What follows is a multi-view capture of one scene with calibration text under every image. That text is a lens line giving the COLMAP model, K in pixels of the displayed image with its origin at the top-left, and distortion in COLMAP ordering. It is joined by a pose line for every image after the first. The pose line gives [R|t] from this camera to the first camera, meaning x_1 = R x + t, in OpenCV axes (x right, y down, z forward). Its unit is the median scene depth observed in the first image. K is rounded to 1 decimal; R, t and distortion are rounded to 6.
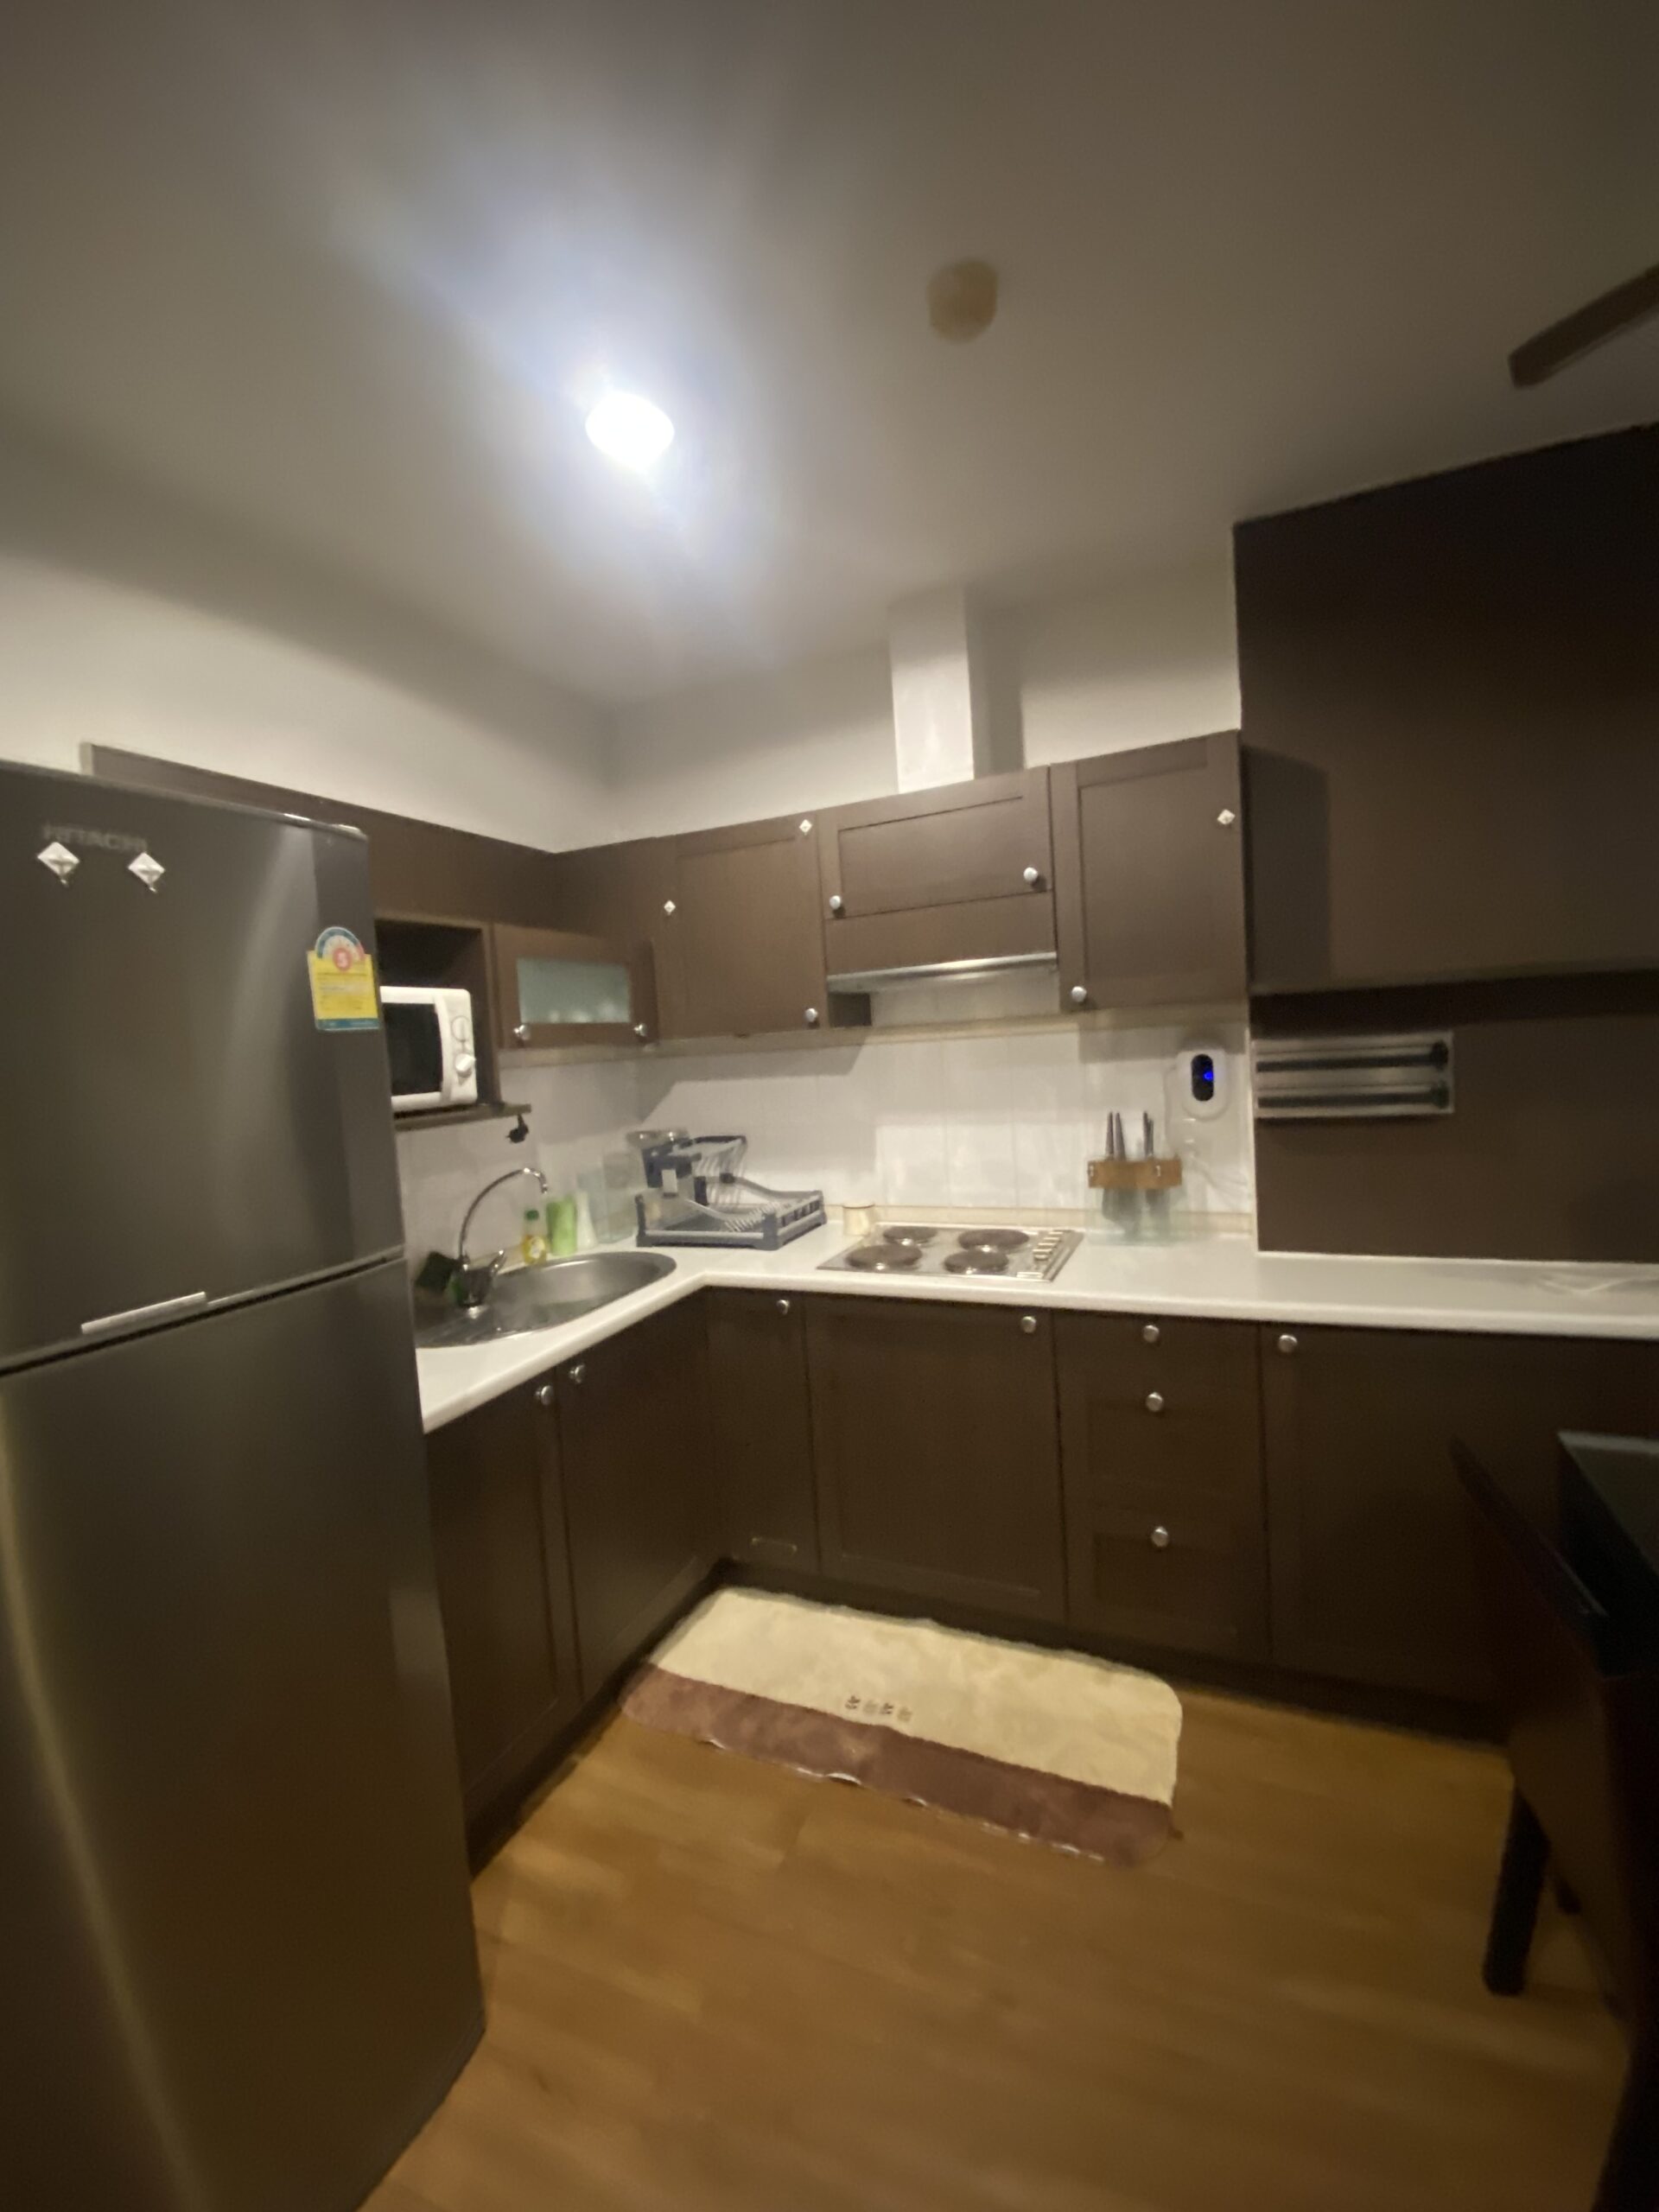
lens RADIAL K [[901.9, 0, 822.6], [0, 901.9, 1099.1], [0, 0, 1]] dist [0.014554, -0.000061]
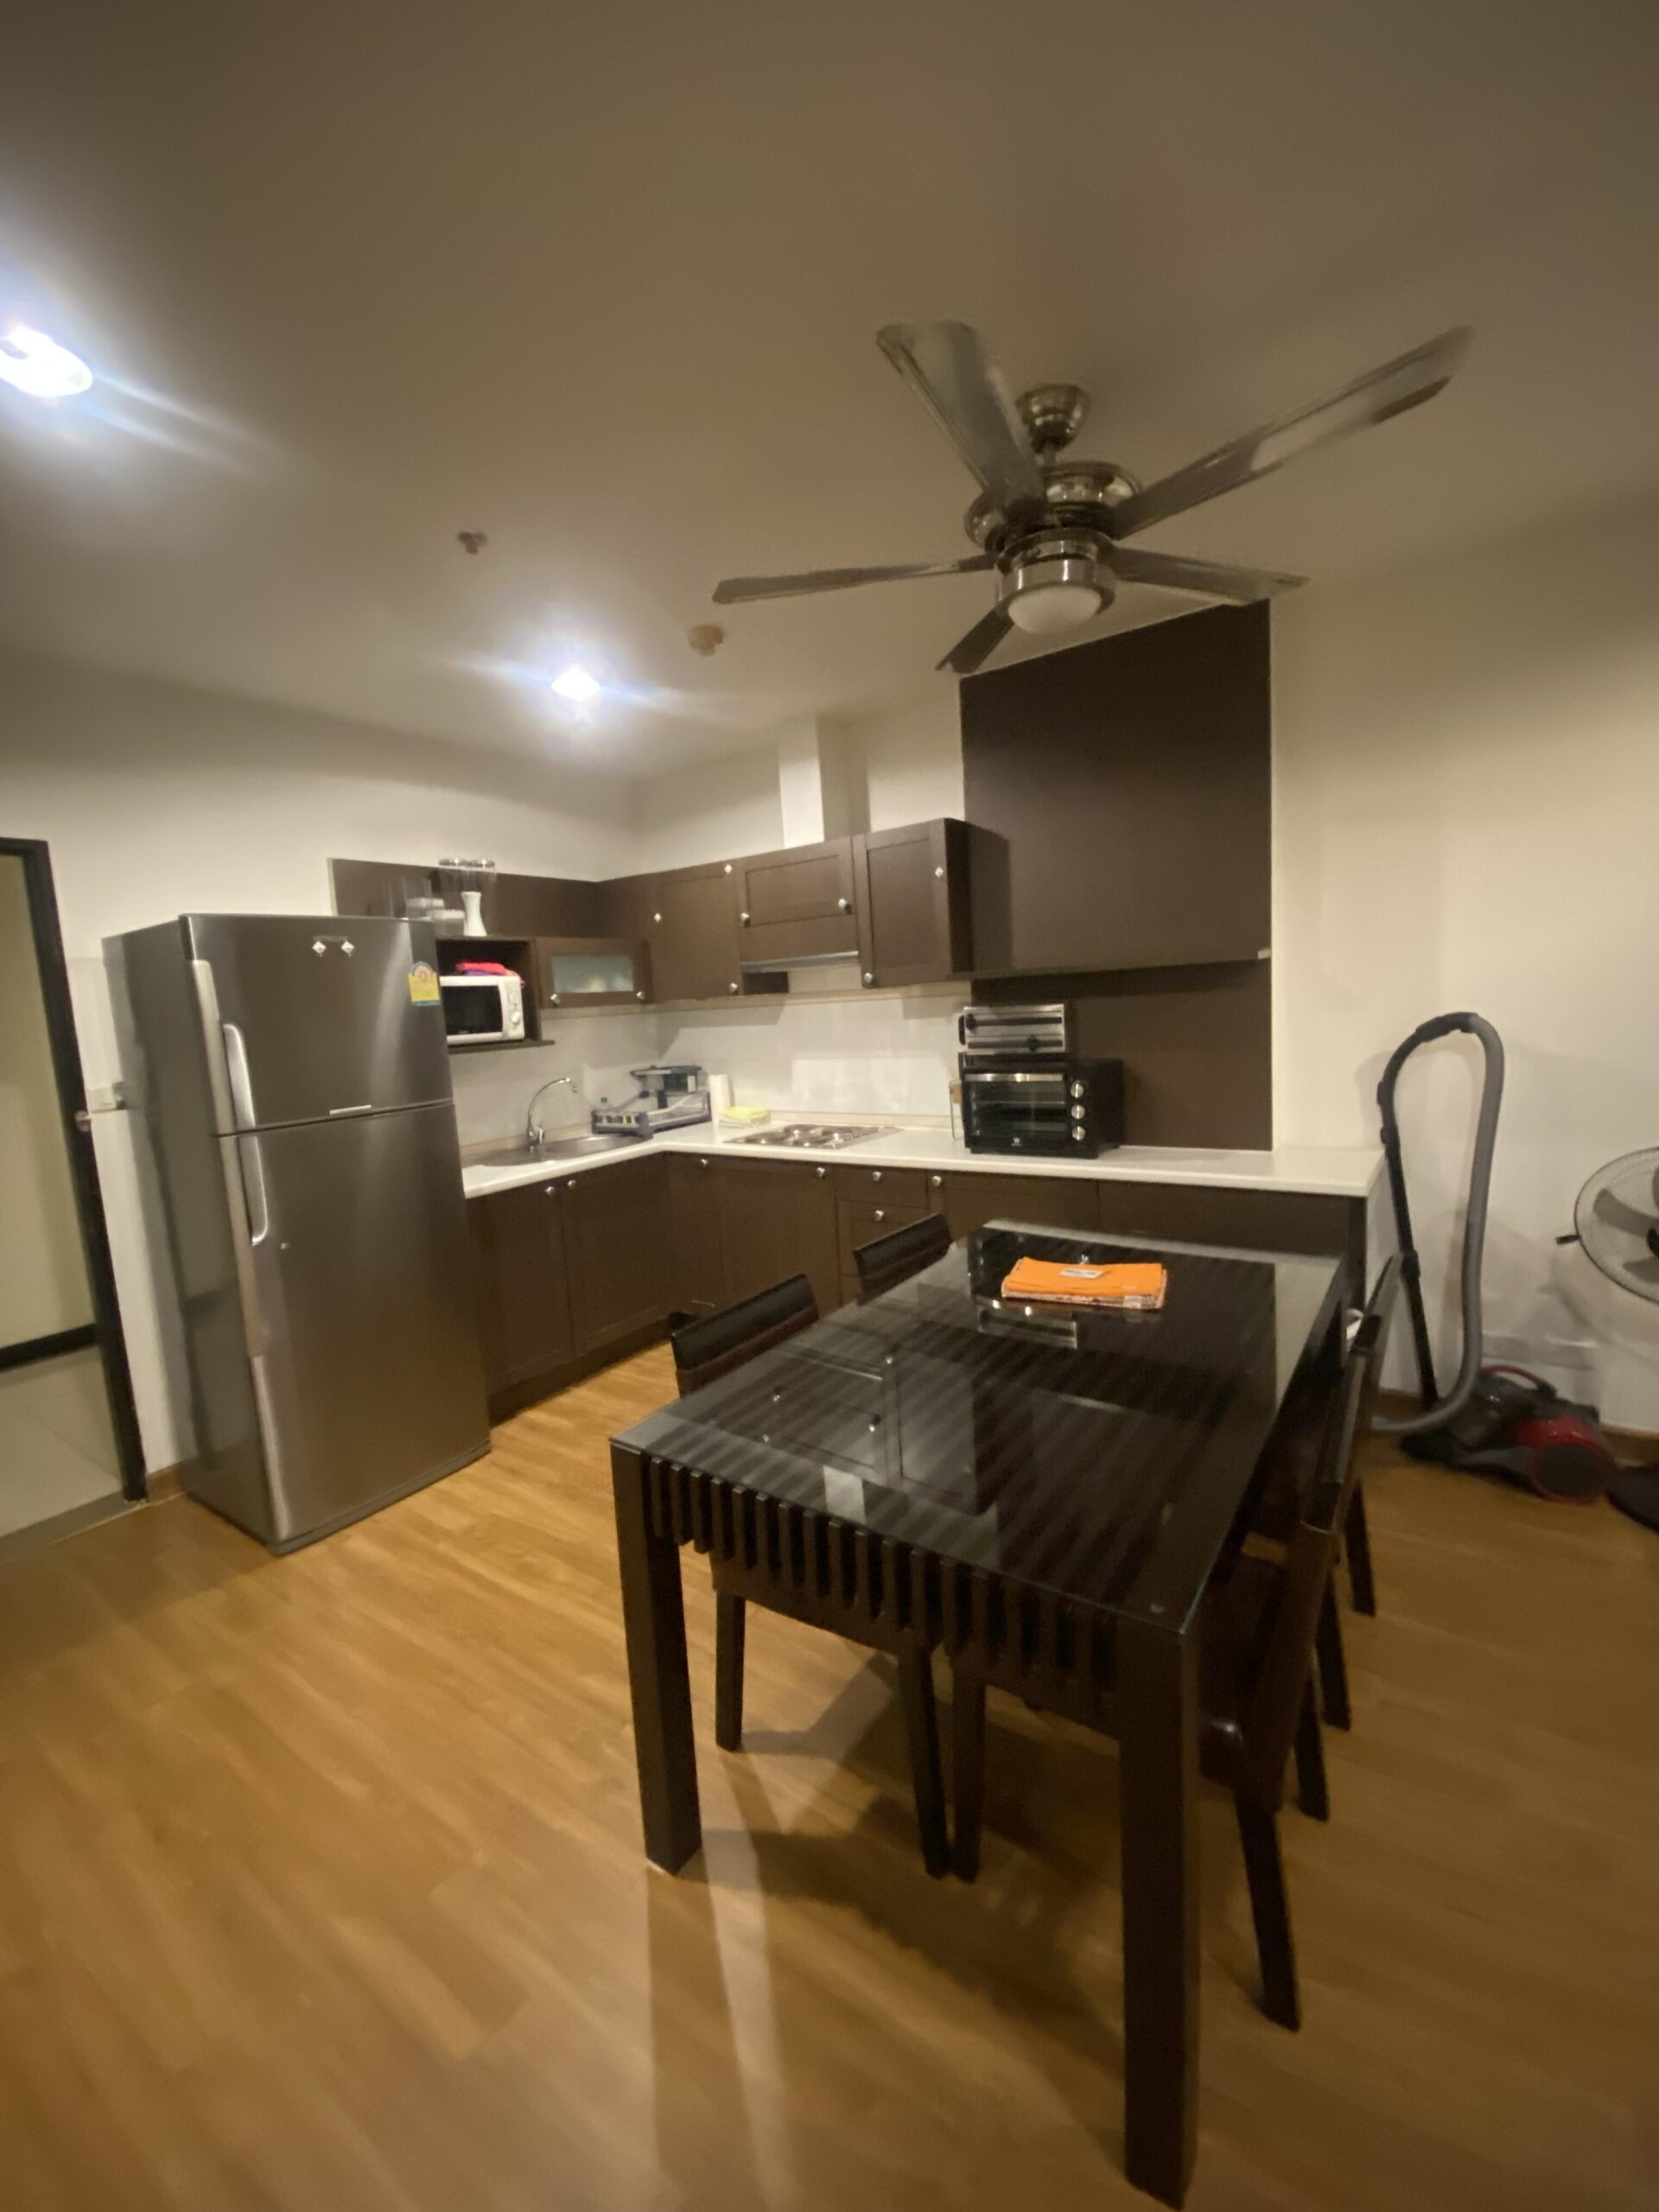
lens RADIAL K [[886.4, 0, 827.0], [0, 886.4, 1105.4], [0, 0, 1]] dist [0.041587, -0.033046]
pose [[0.982294, 0.027804, -0.185274, 0.478542], [-0.014911, 0.997392, 0.070622, 0.001943], [0.186754, -0.066609, 0.980146, -0.565088]]
